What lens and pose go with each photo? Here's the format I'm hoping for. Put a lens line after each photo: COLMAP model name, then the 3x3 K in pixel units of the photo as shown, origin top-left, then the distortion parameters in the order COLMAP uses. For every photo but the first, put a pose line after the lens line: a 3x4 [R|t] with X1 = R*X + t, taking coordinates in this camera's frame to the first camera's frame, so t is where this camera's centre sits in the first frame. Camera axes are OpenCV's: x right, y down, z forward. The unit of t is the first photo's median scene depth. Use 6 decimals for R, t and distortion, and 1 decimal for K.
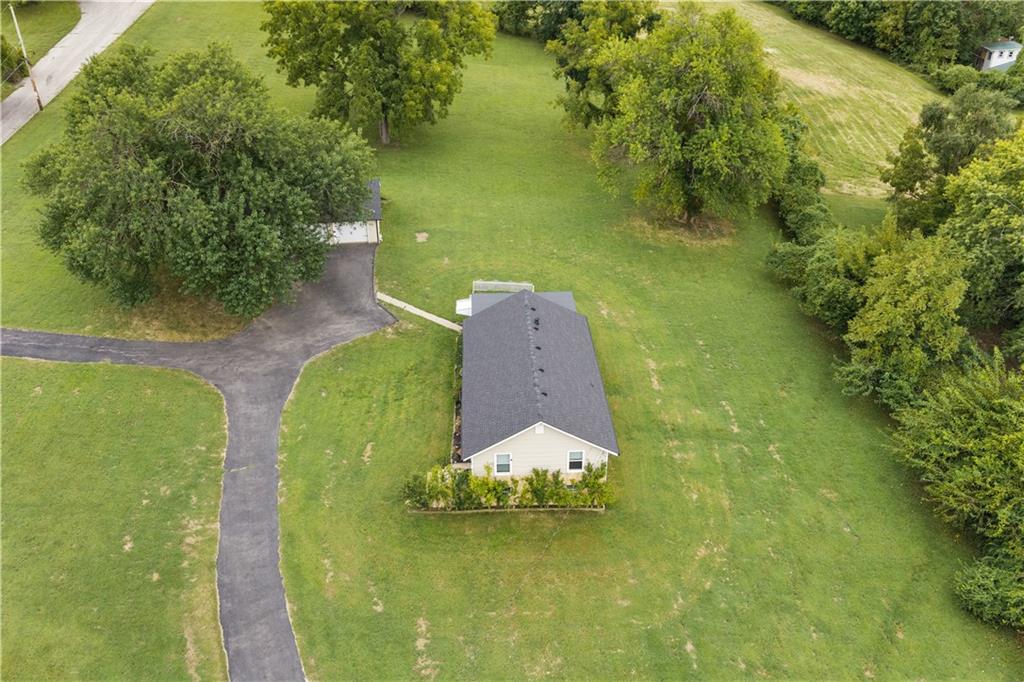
lens RADIAL K [[851.3, 0, 517.7], [0, 851.3, 339.0], [0, 0, 1]] dist [0.022373, -0.032022]
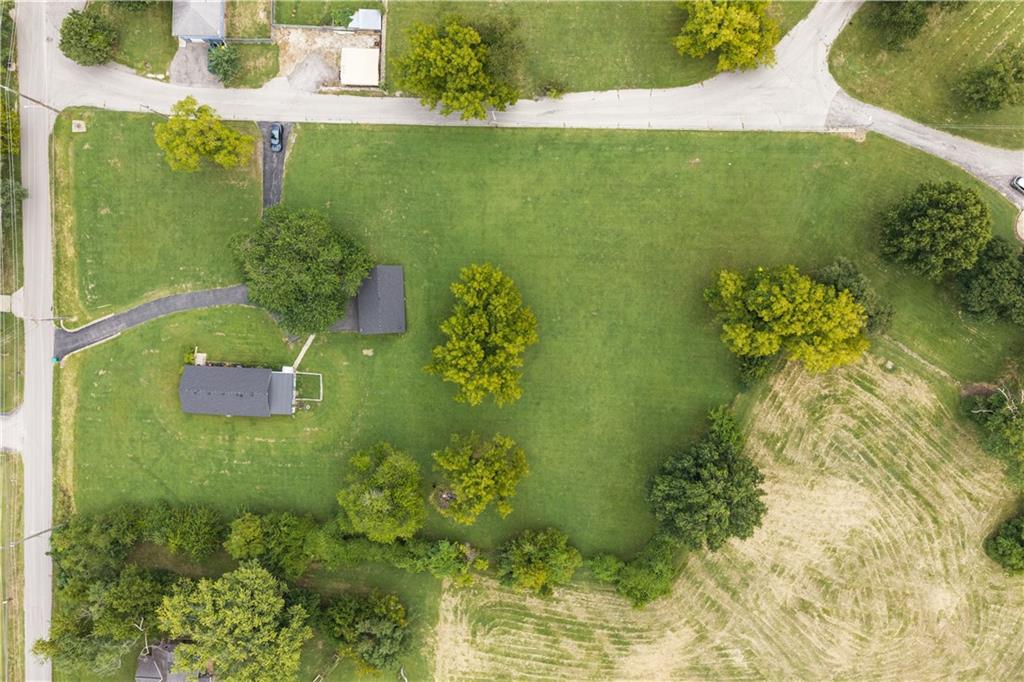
lens RADIAL K [[851.3, 0, 517.7], [0, 851.3, 339.0], [0, 0, 1]] dist [0.022373, -0.032022]
pose [[-0.095150, 0.995286, 0.018787, -0.280259], [-0.489495, -0.063213, 0.869712, -2.682057], [0.866799, 0.073557, 0.493202, 0.375987]]
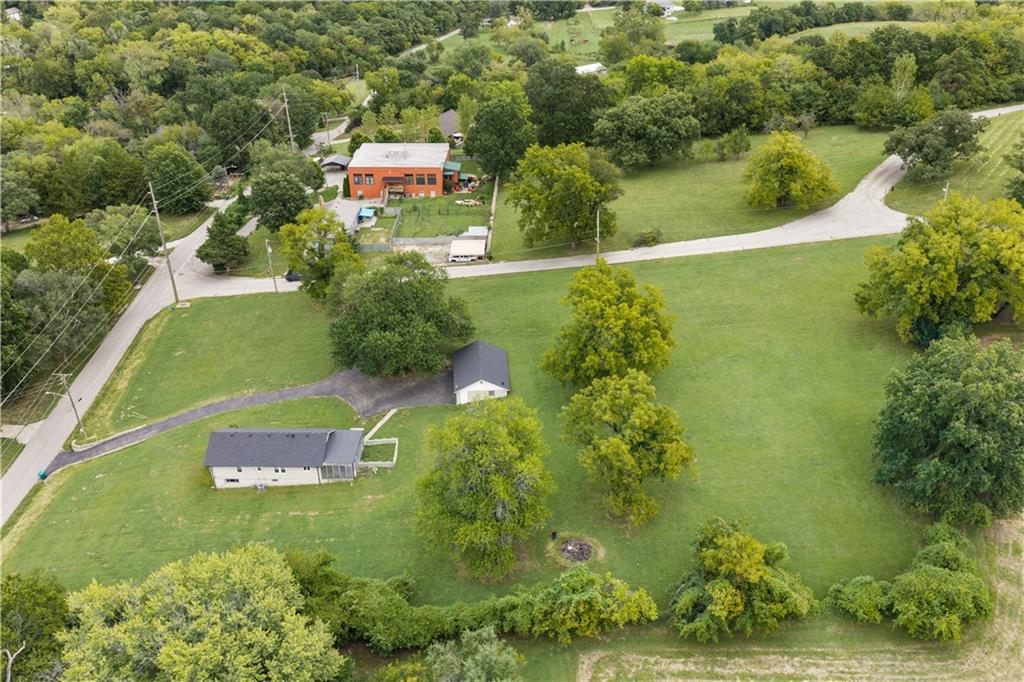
lens RADIAL K [[851.3, 0, 517.7], [0, 851.3, 339.0], [0, 0, 1]] dist [0.022373, -0.032022]
pose [[-0.073506, 0.490248, -0.868478, 1.569931], [-0.488954, 0.741272, 0.459826, -1.332901], [0.869207, 0.458446, 0.185221, 0.924964]]
